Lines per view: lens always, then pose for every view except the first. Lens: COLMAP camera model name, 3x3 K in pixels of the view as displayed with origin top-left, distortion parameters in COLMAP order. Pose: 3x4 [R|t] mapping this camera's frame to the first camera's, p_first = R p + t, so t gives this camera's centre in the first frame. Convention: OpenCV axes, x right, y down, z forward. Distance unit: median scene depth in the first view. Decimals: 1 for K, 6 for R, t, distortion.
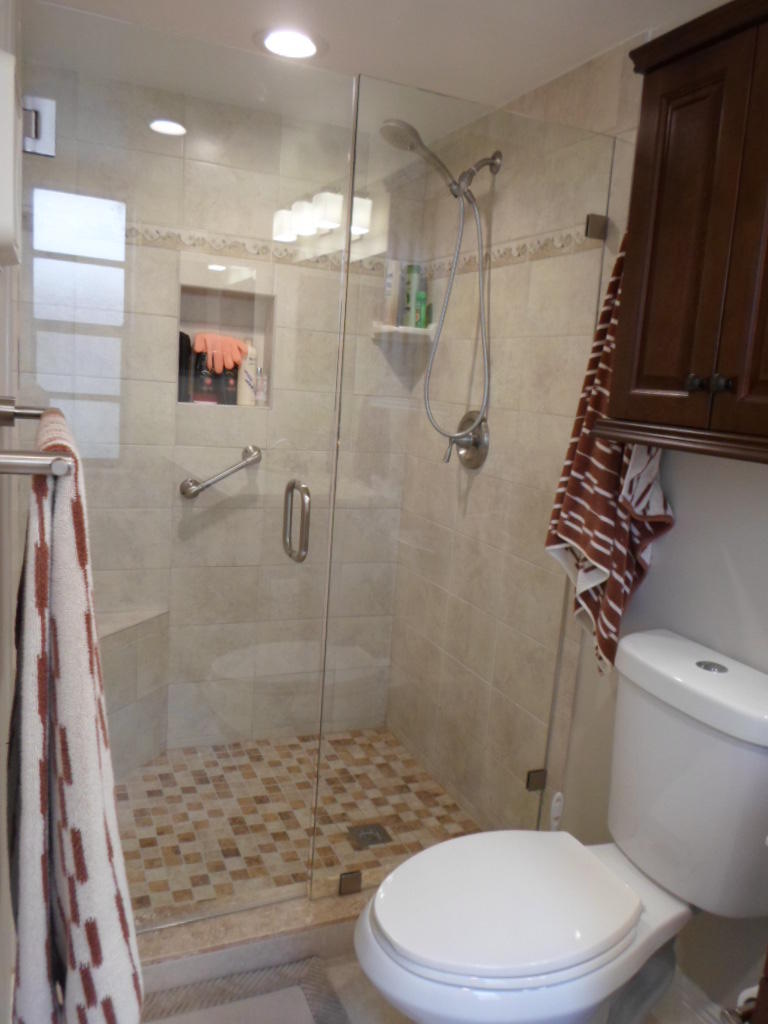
lens RADIAL K [[788.8, 0, 384.7], [0, 788.8, 511.2], [0, 0, 1]] dist [-0.011573, -0.013025]
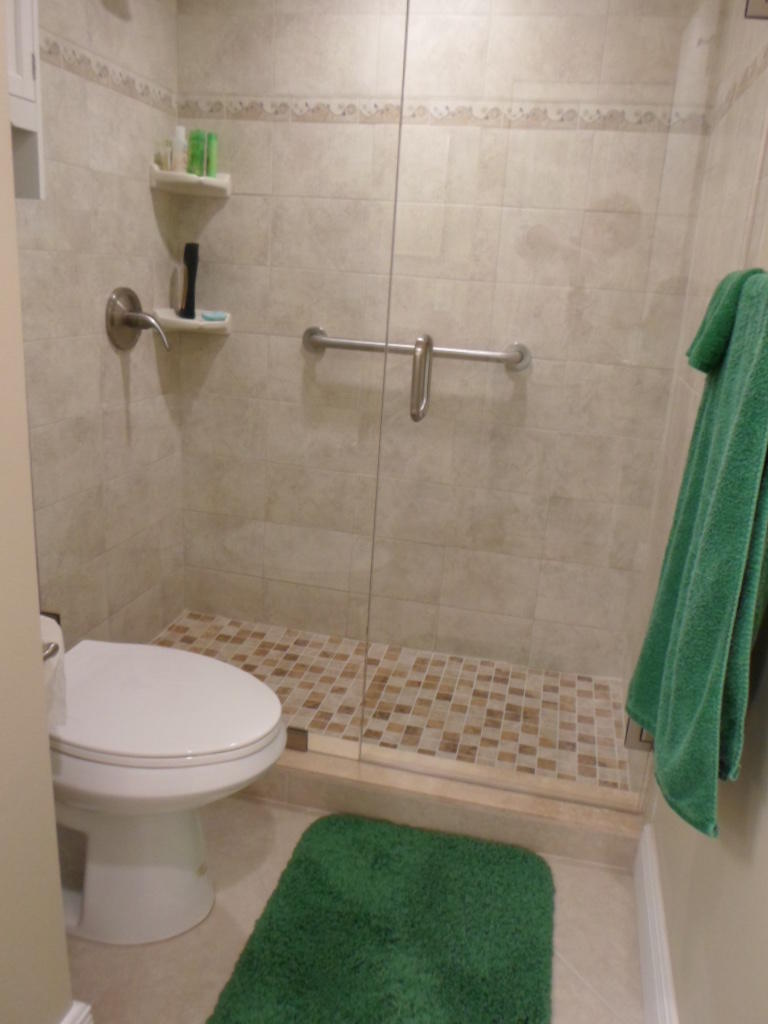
lens RADIAL K [[788.8, 0, 383.0], [0, 788.8, 511.4], [0, 0, 1]] dist [-0.011573, -0.013025]
pose [[0.816000, 0.156145, -0.556564, 0.311611], [-0.087075, 0.985043, 0.148691, -0.016196], [0.571456, -0.072869, 0.817391, 0.193737]]
